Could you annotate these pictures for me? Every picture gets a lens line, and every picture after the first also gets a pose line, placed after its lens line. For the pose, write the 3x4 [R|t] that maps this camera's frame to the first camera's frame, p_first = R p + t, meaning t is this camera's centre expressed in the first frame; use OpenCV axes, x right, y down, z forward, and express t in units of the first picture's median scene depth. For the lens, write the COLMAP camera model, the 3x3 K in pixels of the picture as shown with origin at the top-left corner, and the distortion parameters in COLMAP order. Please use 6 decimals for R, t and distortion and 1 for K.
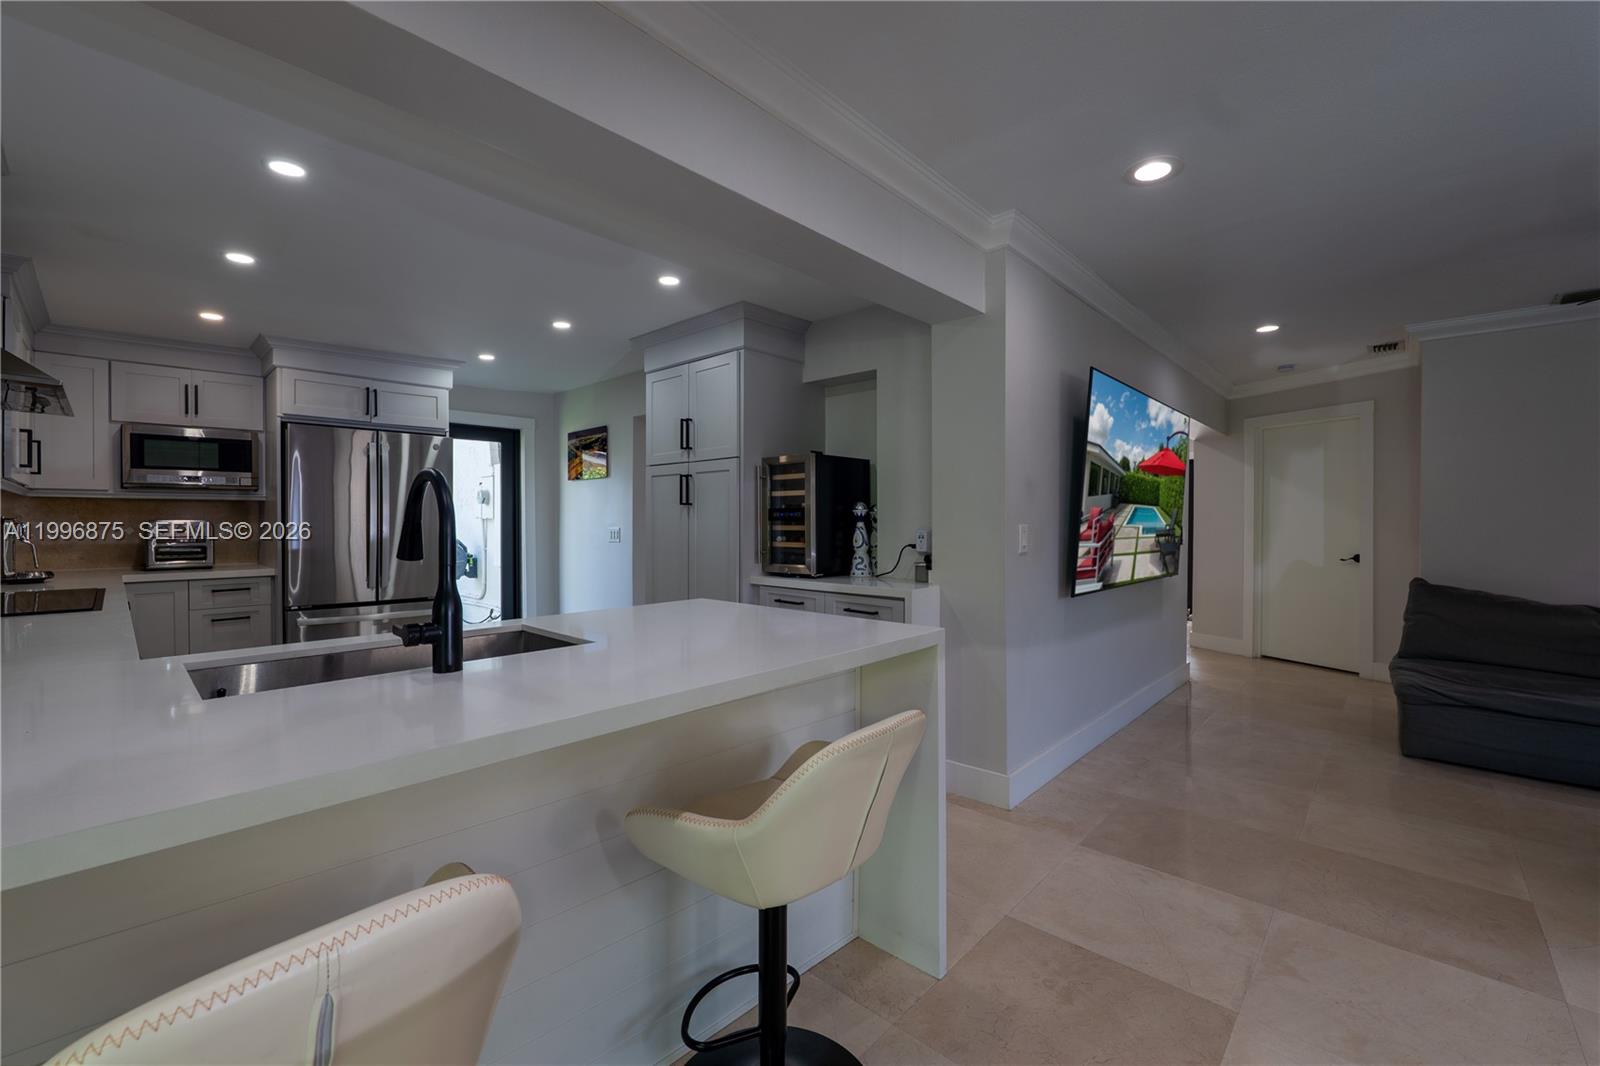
lens RADIAL K [[654.5, 0, 802.0], [0, 654.5, 524.2], [0, 0, 1]] dist [-0.014729, 0.000984]
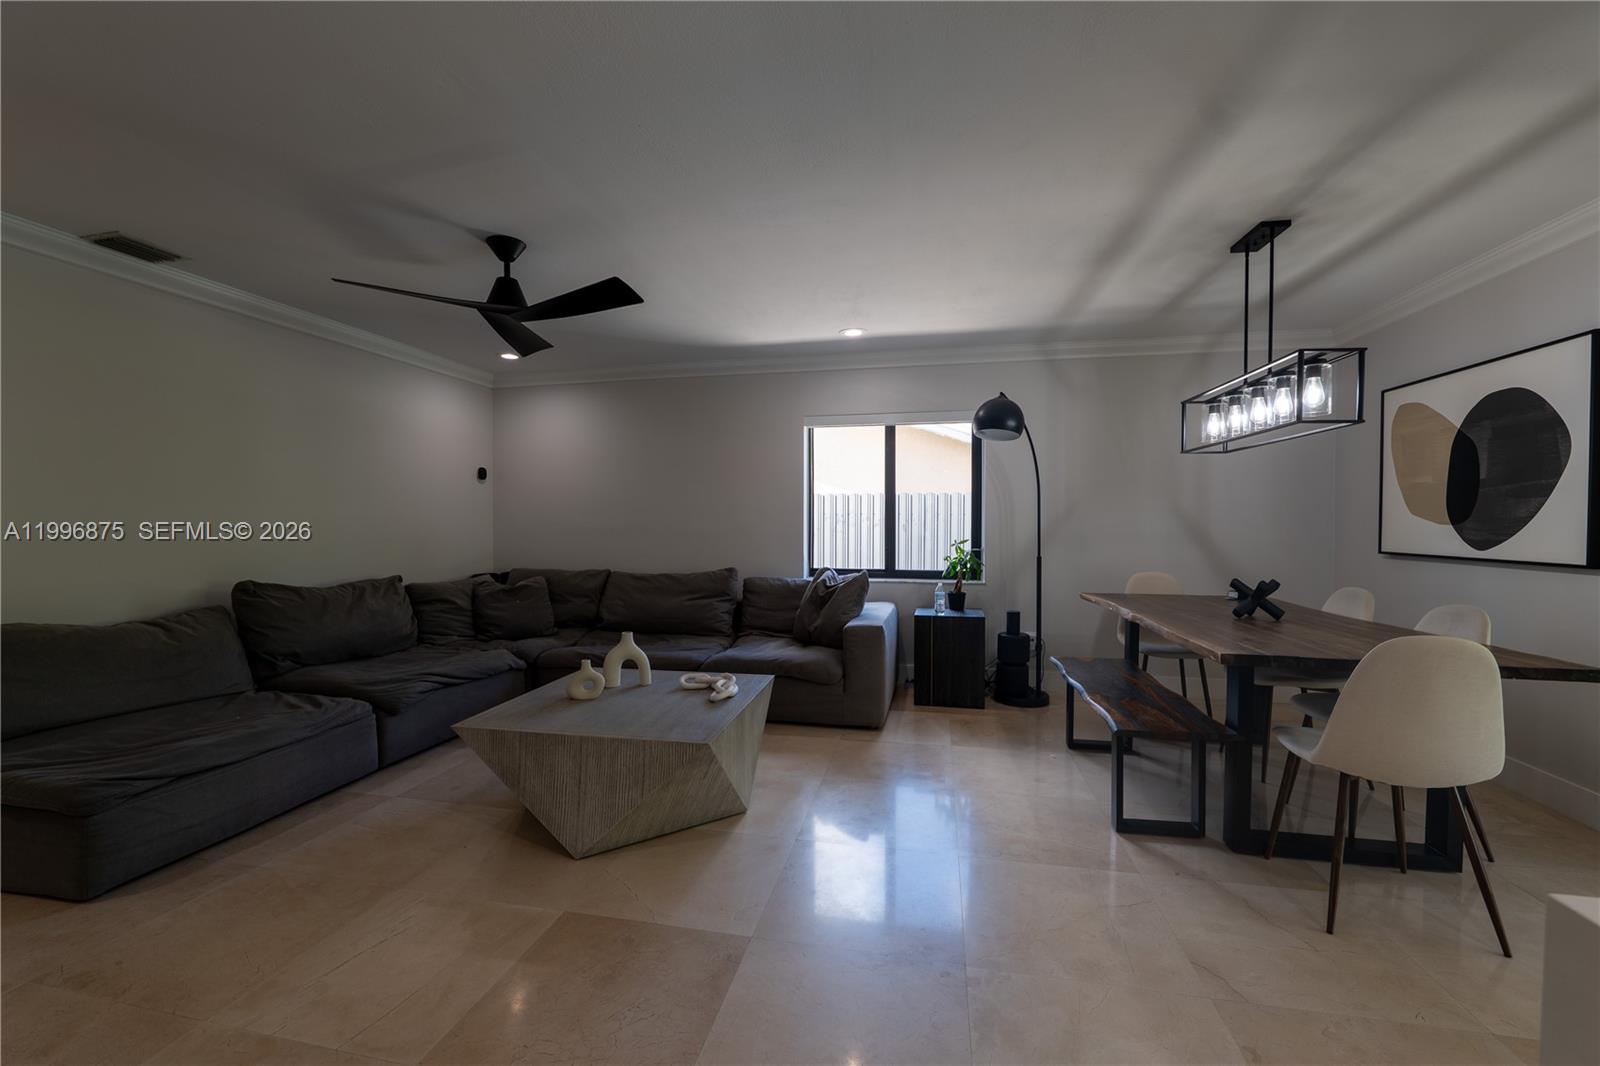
lens RADIAL K [[654.5, 0, 790.4], [0, 654.5, 530.7], [0, 0, 1]] dist [-0.014729, 0.000984]
pose [[-0.514218, -0.006632, 0.857634, 0.063958], [-0.001404, 0.999975, 0.006891, 0.001366], [-0.857658, 0.002339, -0.514215, 0.651931]]
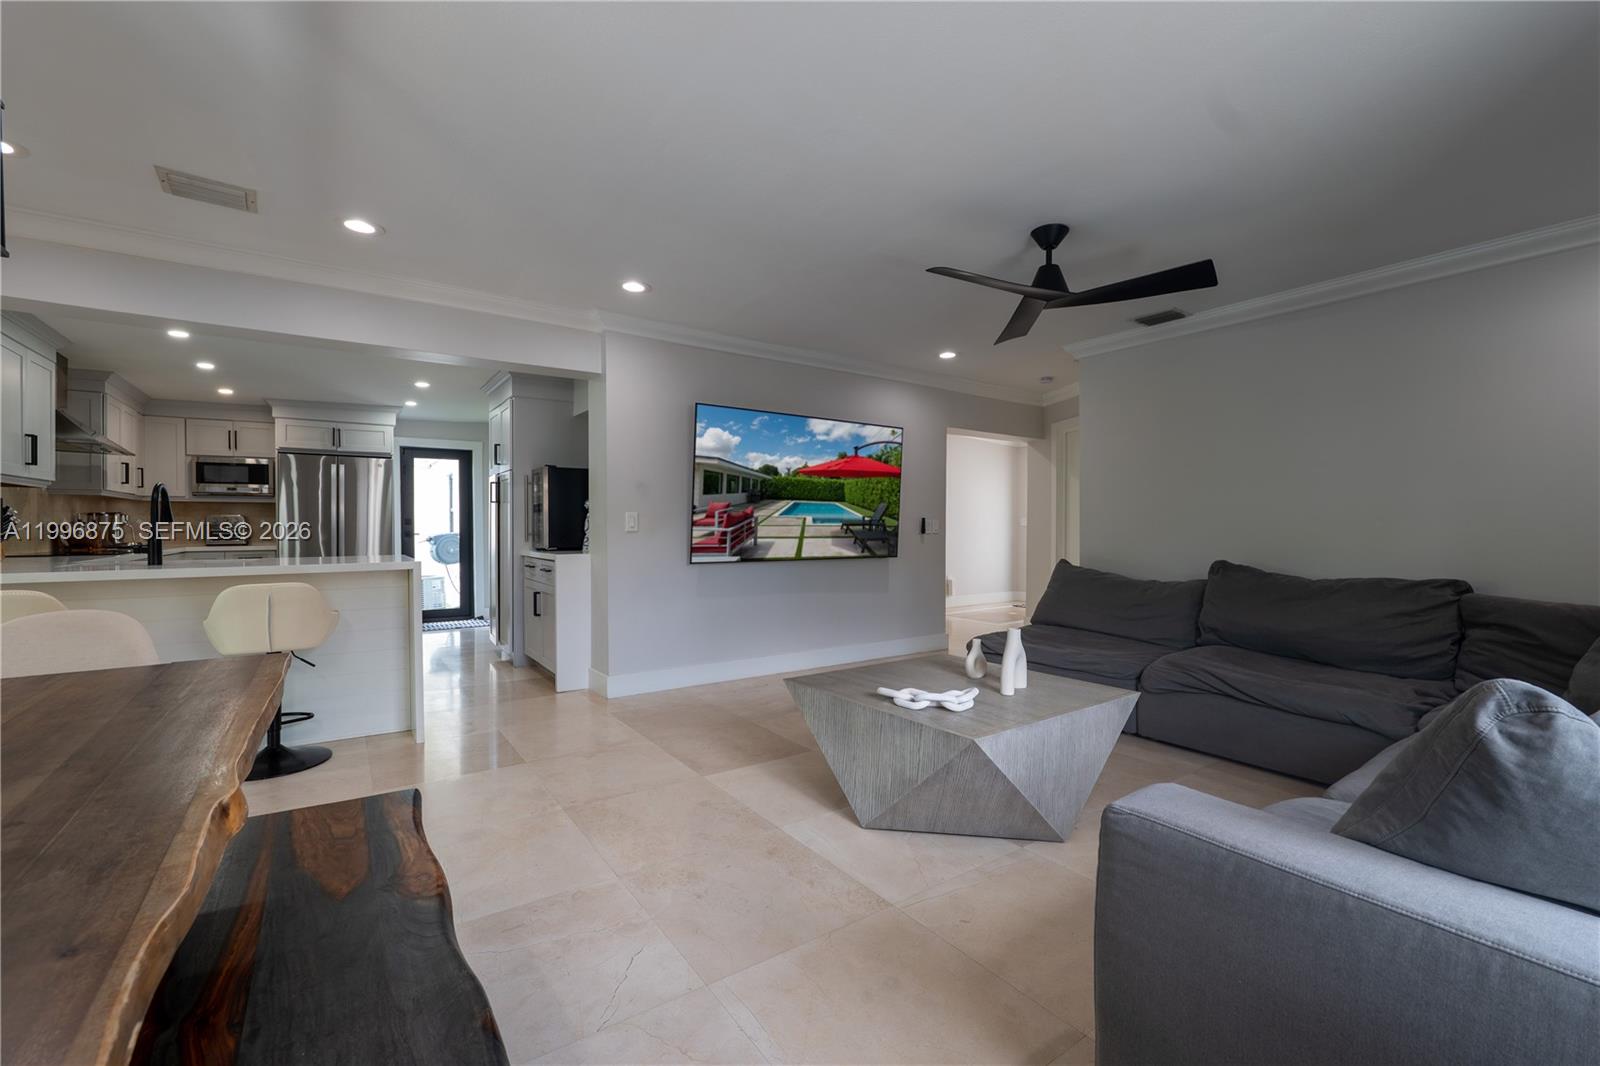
lens RADIAL K [[654.5, 0, 796.7], [0, 654.5, 537.3], [0, 0, 1]] dist [-0.014729, 0.000984]
pose [[0.979468, 0.003361, -0.201574, 0.764583], [-0.000397, 0.999891, 0.014742, 0.025098], [0.201601, -0.014359, 0.979362, -0.298228]]
